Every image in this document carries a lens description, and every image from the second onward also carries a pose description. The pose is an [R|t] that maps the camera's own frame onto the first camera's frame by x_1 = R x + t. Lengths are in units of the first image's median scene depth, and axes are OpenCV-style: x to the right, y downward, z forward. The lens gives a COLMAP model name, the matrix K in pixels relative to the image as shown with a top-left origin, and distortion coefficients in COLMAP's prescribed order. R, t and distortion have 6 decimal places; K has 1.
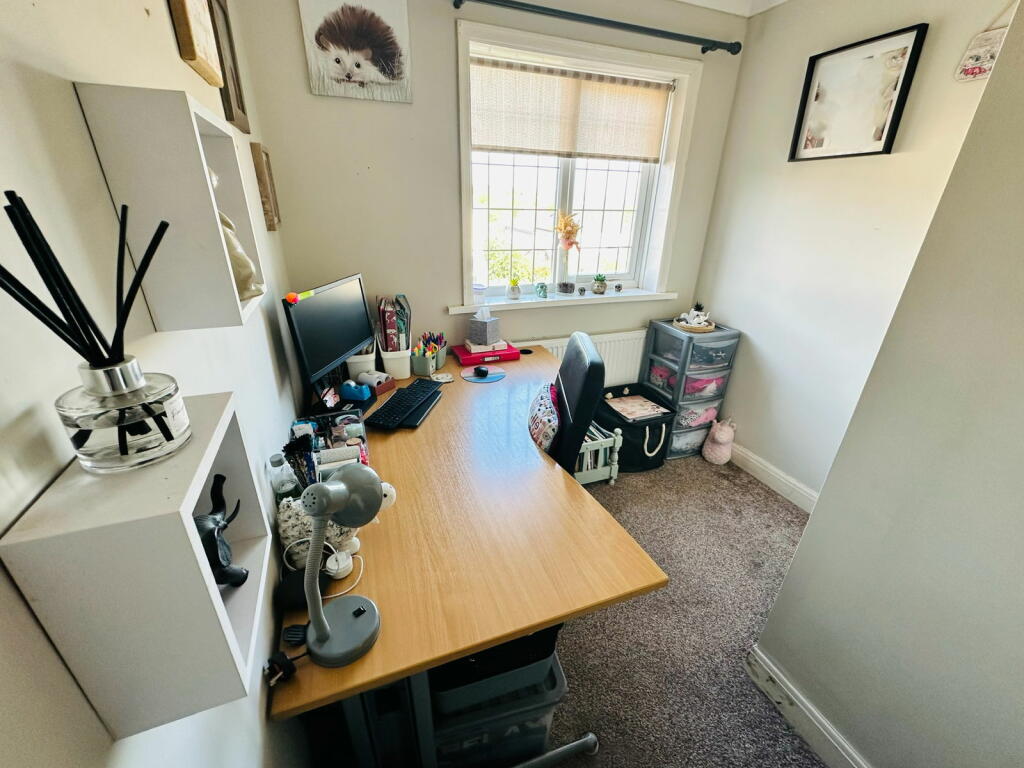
lens RADIAL K [[408.8, 0, 512.0], [0, 408.8, 384.0], [0, 0, 1]] dist [-0.004110, -0.000255]
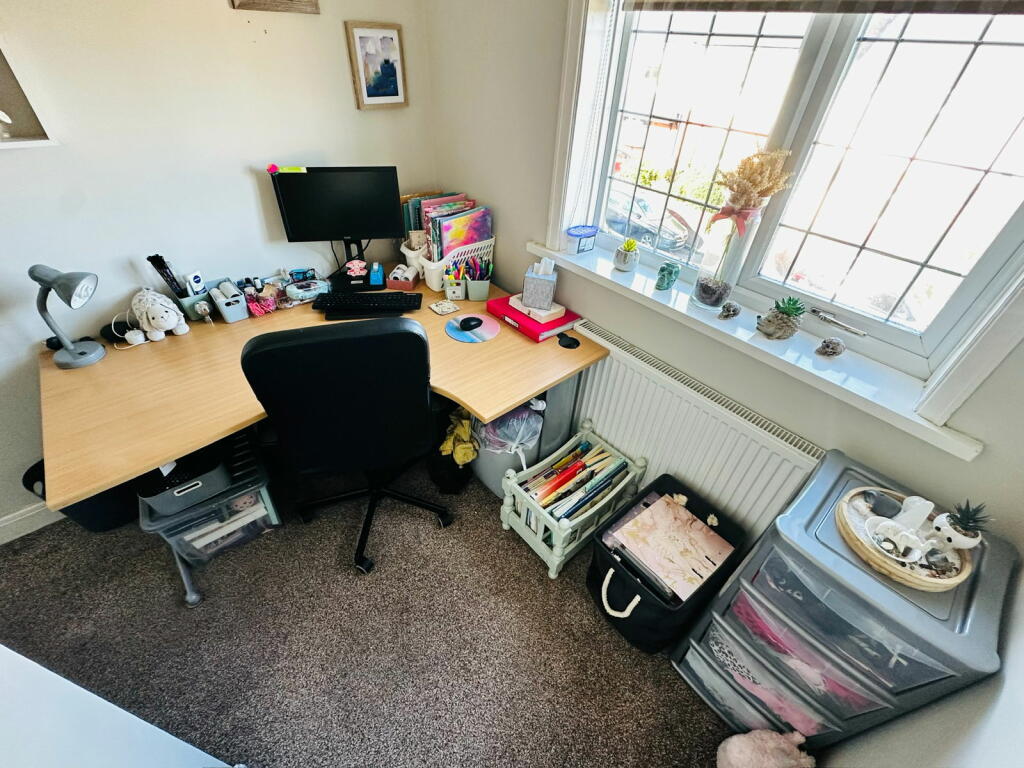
lens RADIAL K [[433.5, 0, 517.7], [0, 433.5, 378.5], [0, 0, 1]] dist [-0.003255, -0.000273]
pose [[0.358804, 0.580827, -0.730684, 0.598953], [-0.412459, 0.800896, 0.434100, -0.324058], [0.837339, 0.145621, 0.526933, 0.569213]]
